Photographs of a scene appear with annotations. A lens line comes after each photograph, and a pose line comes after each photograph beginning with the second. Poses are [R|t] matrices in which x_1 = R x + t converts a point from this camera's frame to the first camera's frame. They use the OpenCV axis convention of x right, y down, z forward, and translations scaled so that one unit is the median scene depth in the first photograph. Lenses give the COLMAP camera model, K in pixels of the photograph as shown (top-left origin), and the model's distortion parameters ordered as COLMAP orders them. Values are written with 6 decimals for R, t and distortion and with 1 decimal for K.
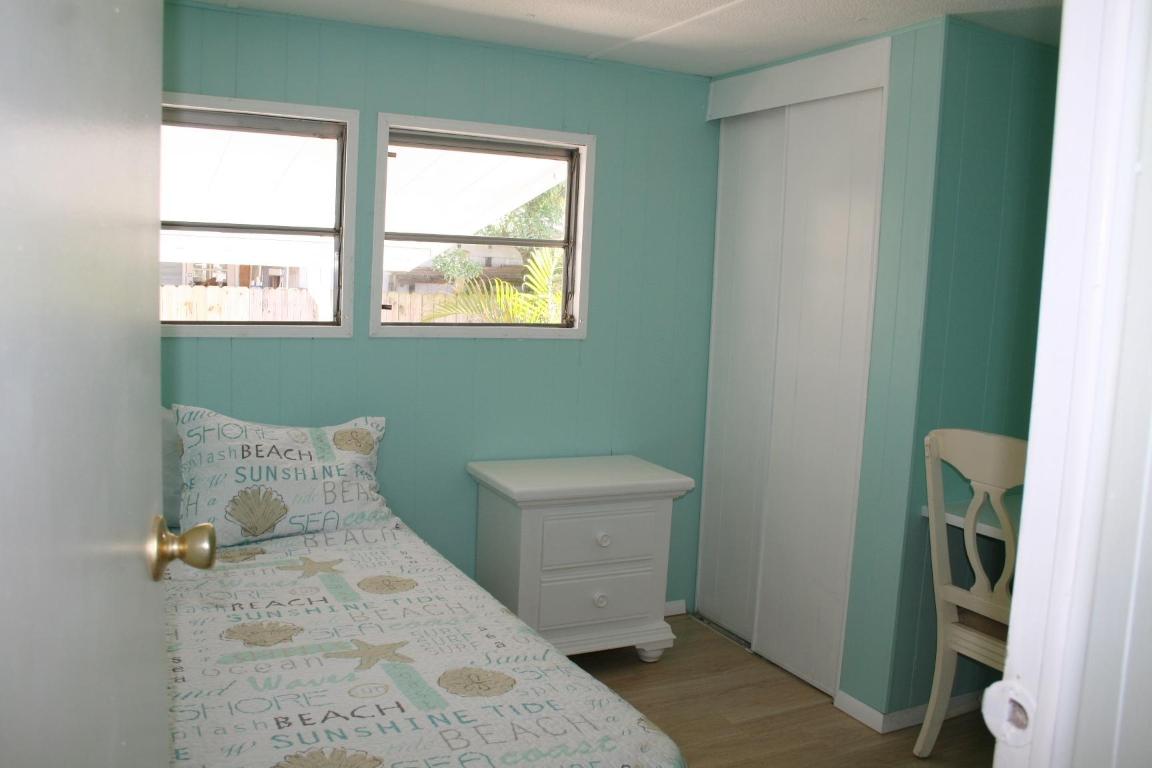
lens RADIAL K [[966.4, 0, 573.2], [0, 966.4, 387.1], [0, 0, 1]] dist [-0.141999, 0.115809]
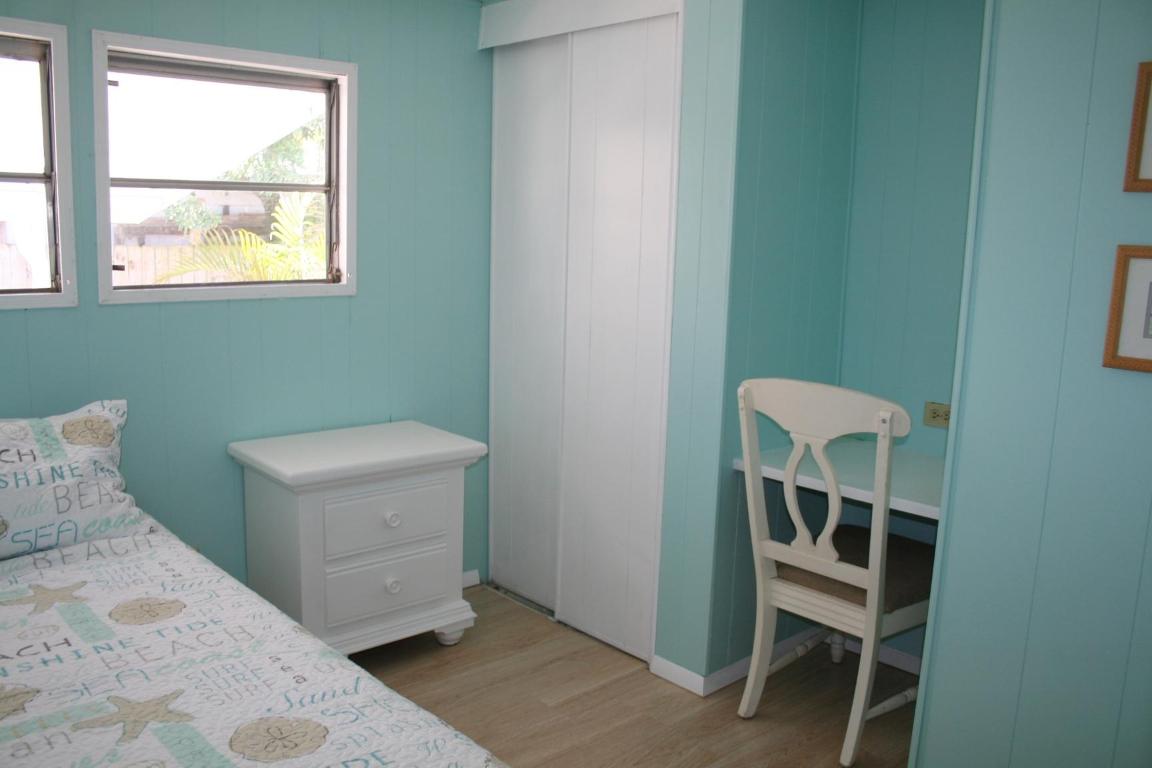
lens RADIAL K [[966.4, 0, 579.2], [0, 966.4, 388.0], [0, 0, 1]] dist [-0.141999, 0.115809]
pose [[0.964320, -0.060172, 0.257812, -0.024970], [0.044784, 0.996870, 0.065156, -0.014760], [-0.260926, -0.051285, 0.963996, 0.104337]]
